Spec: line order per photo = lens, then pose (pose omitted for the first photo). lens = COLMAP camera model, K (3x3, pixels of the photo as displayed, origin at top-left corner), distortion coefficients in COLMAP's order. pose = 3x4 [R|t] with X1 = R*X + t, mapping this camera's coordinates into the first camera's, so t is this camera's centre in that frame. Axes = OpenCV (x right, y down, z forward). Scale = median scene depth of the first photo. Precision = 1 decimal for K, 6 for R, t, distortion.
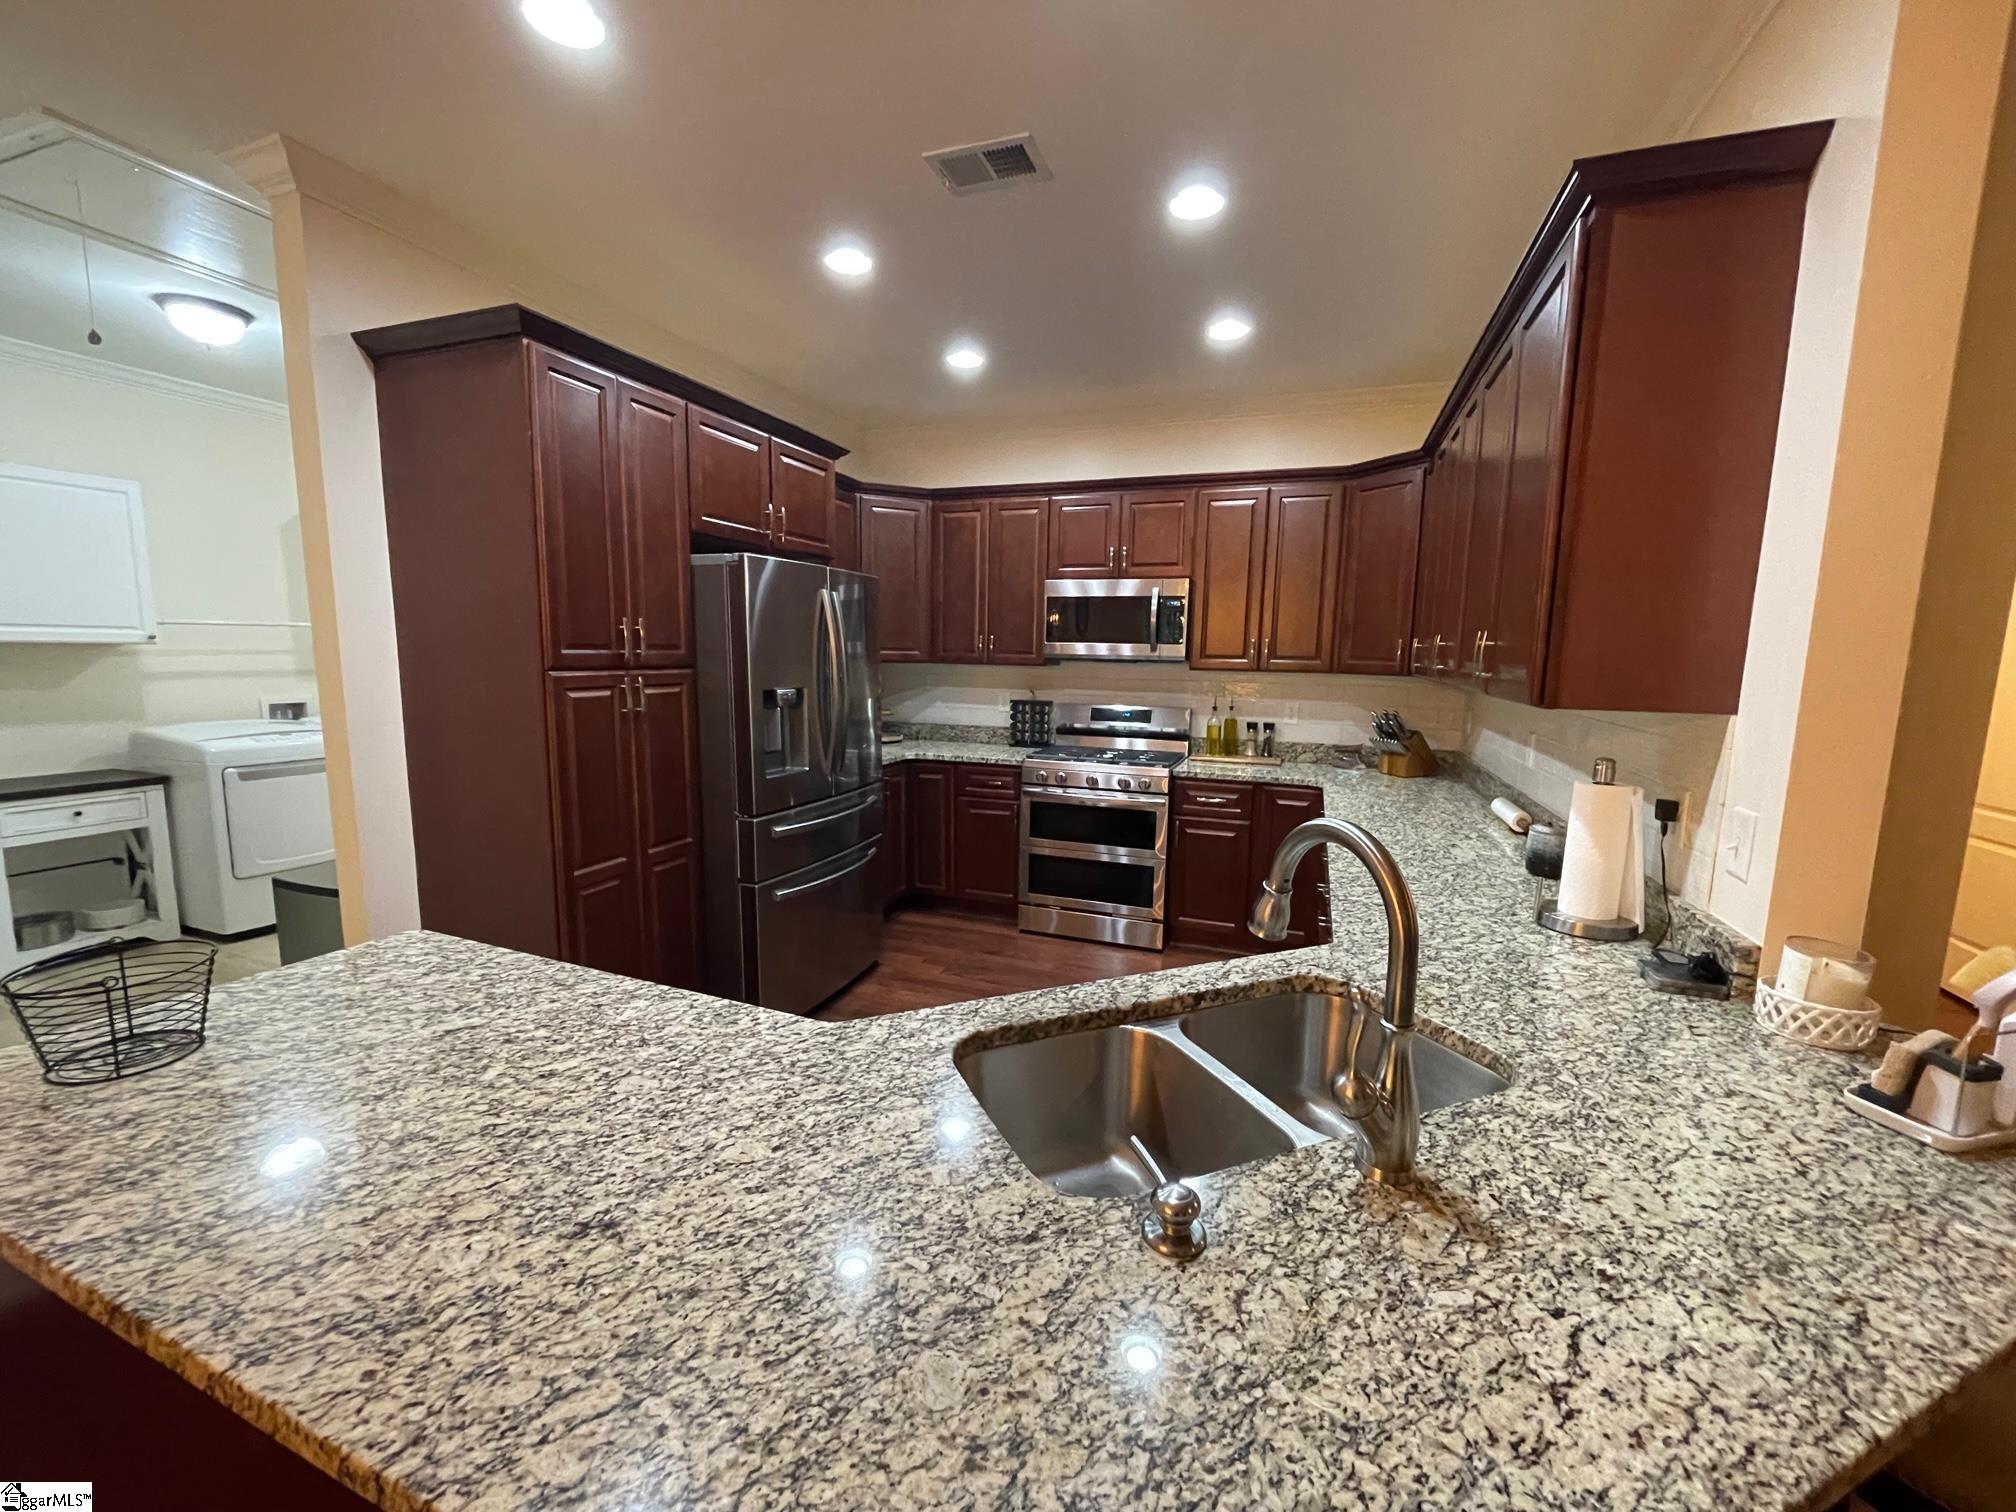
lens RADIAL K [[817.4, 0, 1001.9], [0, 817.4, 756.1], [0, 0, 1]] dist [-0.002528, 0.000465]
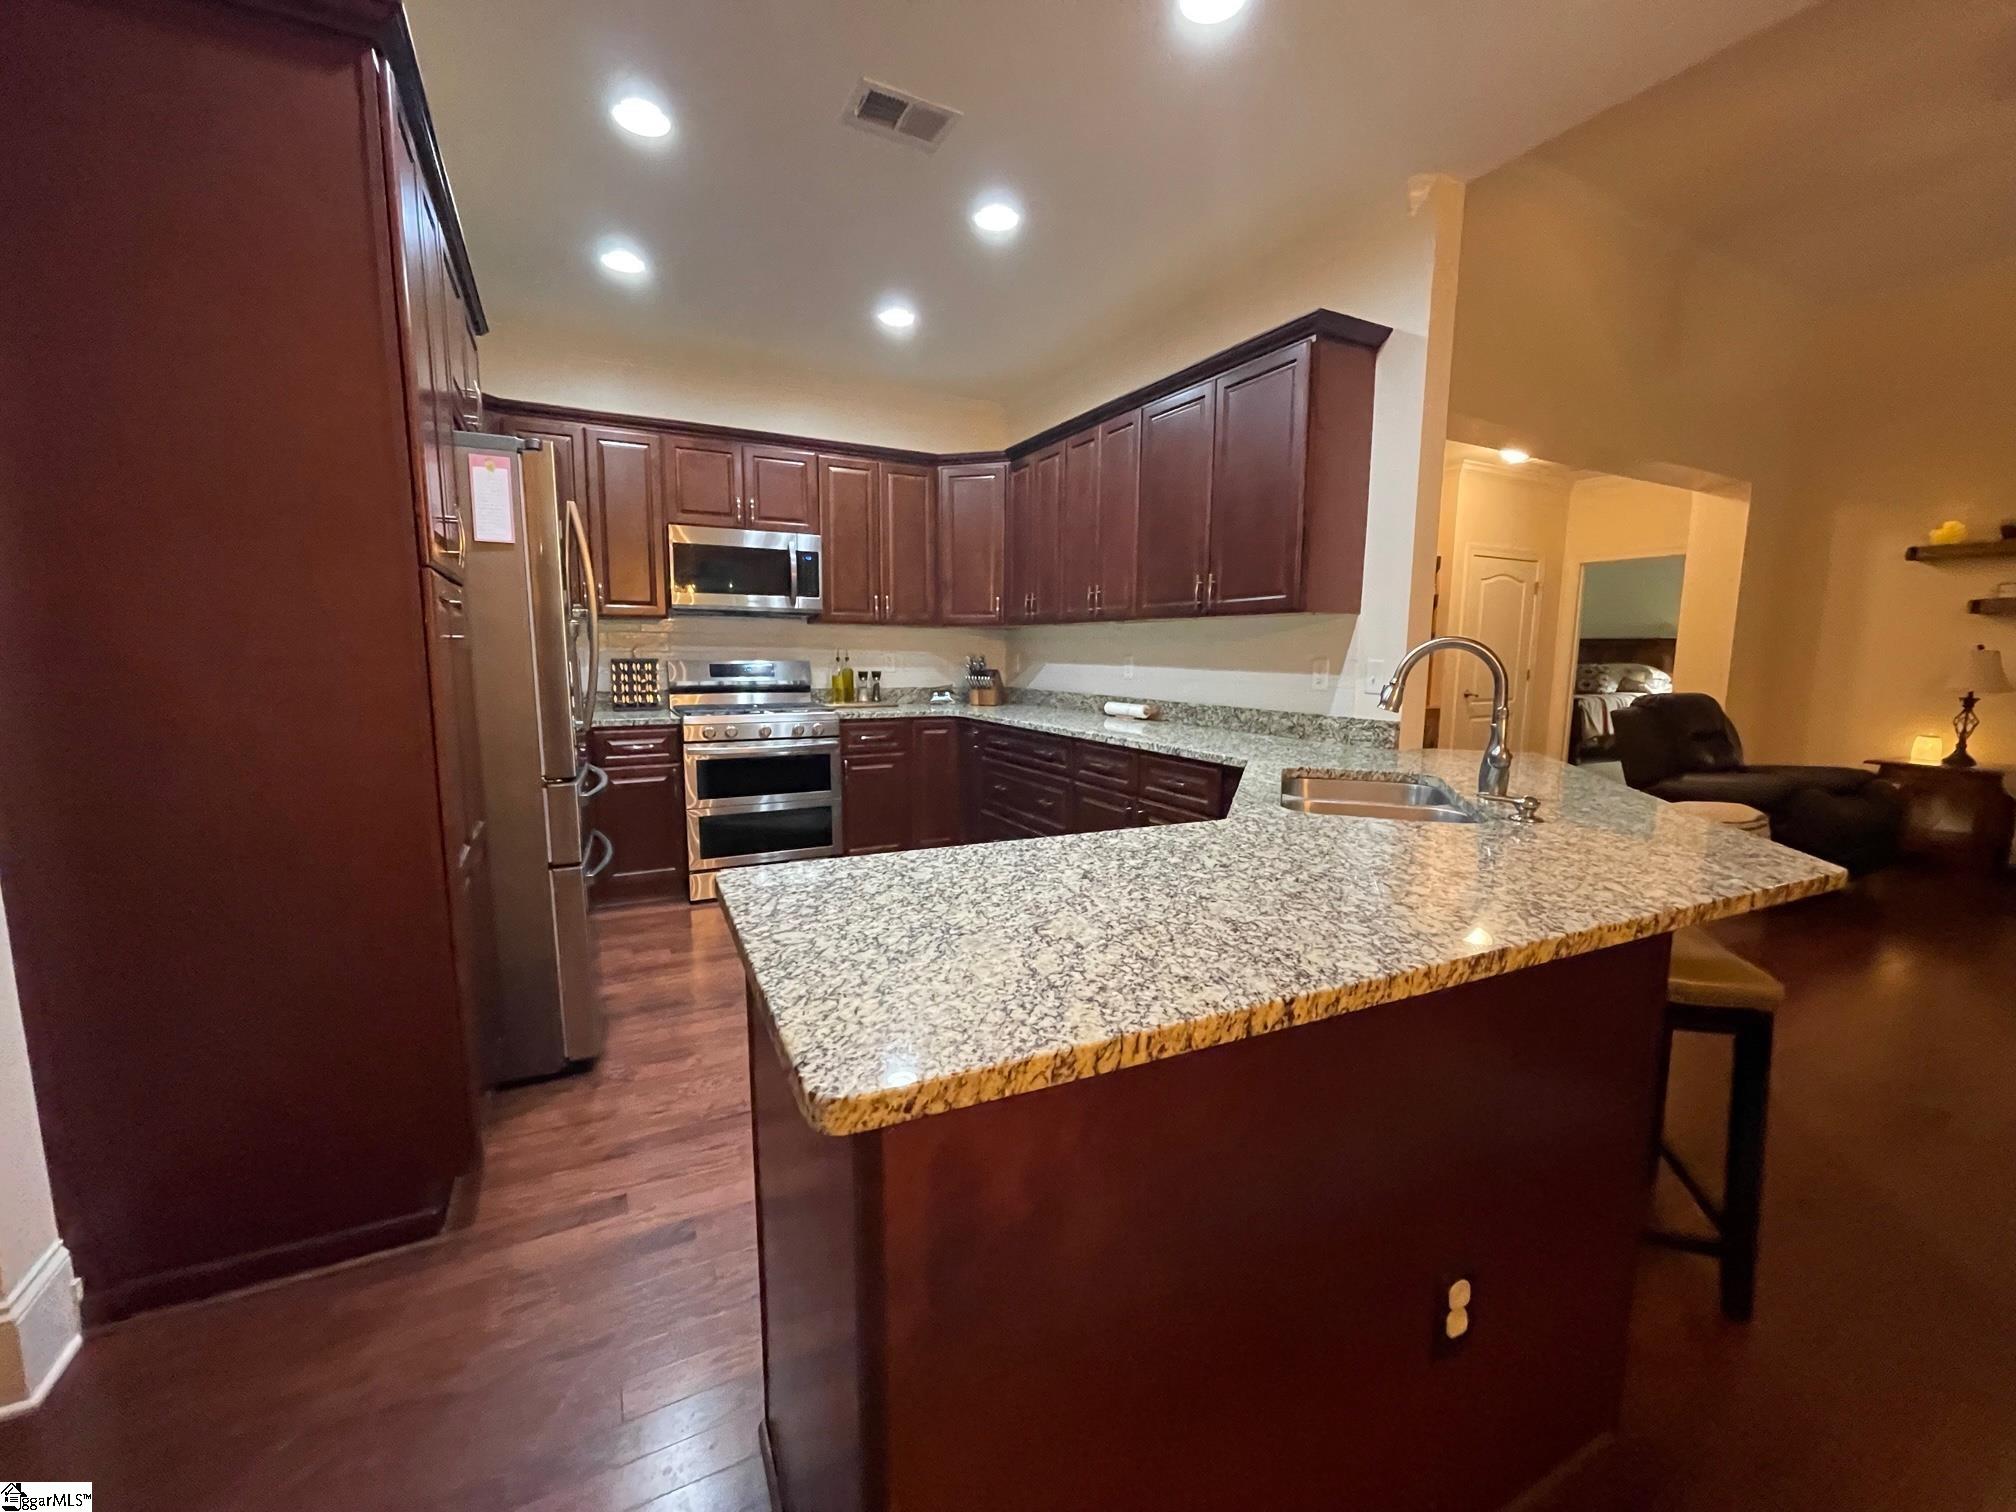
lens RADIAL K [[817.4, 0, 996.5], [0, 817.4, 758.9], [0, 0, 1]] dist [-0.002528, 0.000465]
pose [[0.668477, -0.108365, 0.735796, -0.452725], [0.100515, 0.993415, 0.054987, 0.038518], [-0.736909, 0.037201, 0.674967, 0.121424]]
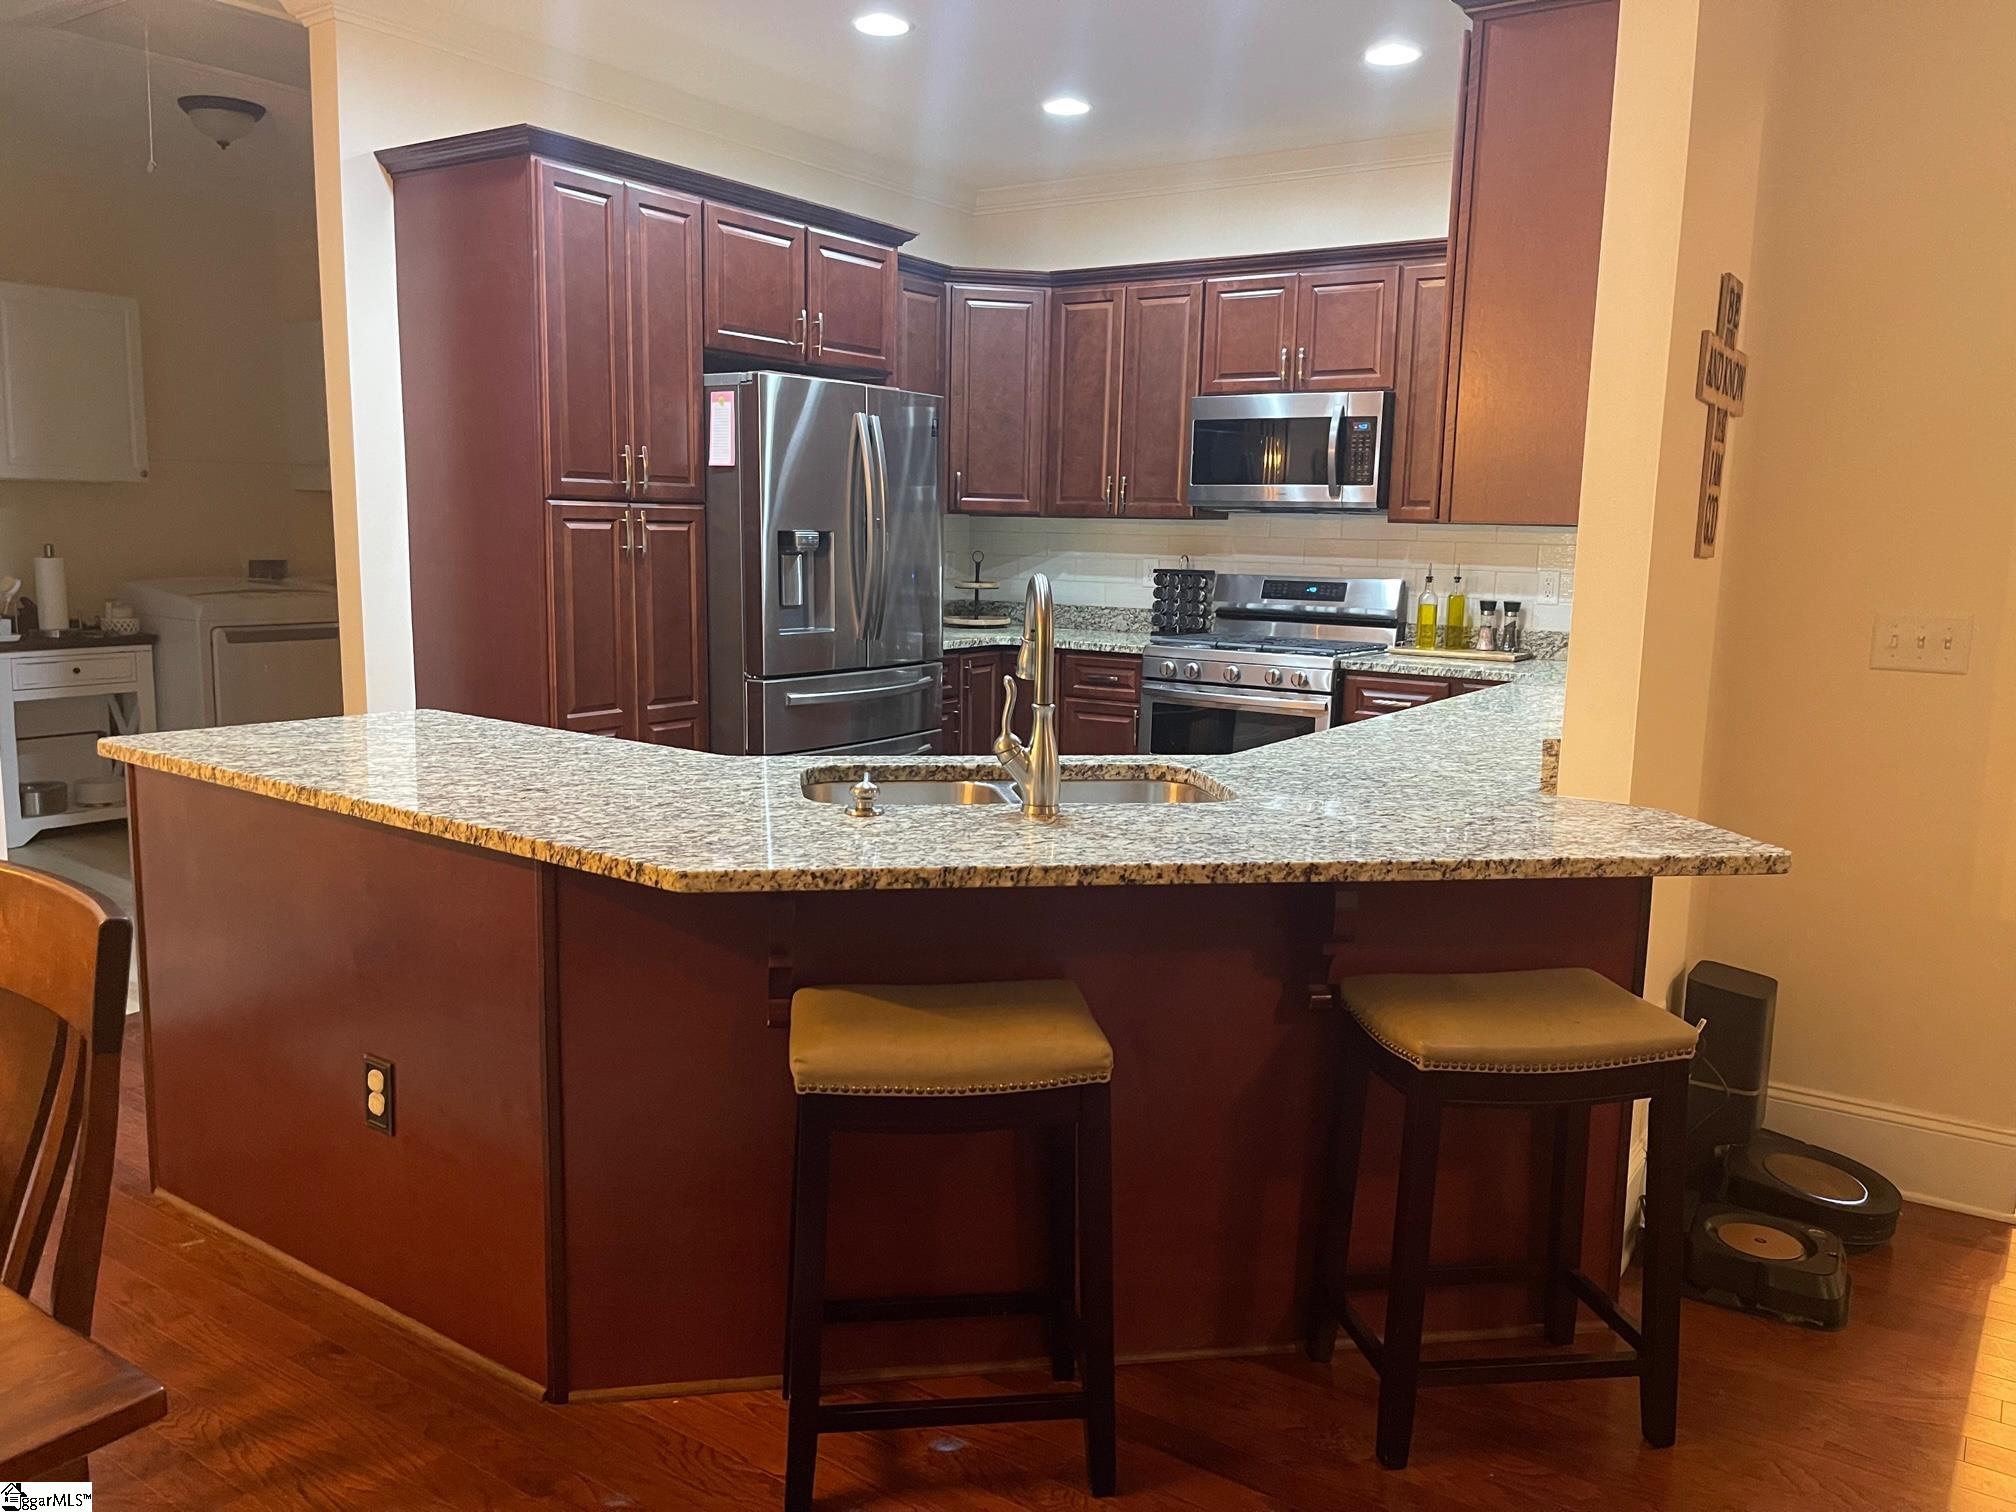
lens RADIAL K [[1524.6, 0, 1000.7], [0, 1524.6, 757.1], [0, 0, 1]] dist [0.040992, -0.013272]
pose [[0.970635, 0.040652, -0.237096, 0.242026], [-0.036325, 0.999085, 0.022592, 0.082853], [0.237797, -0.013316, 0.971224, -0.378976]]
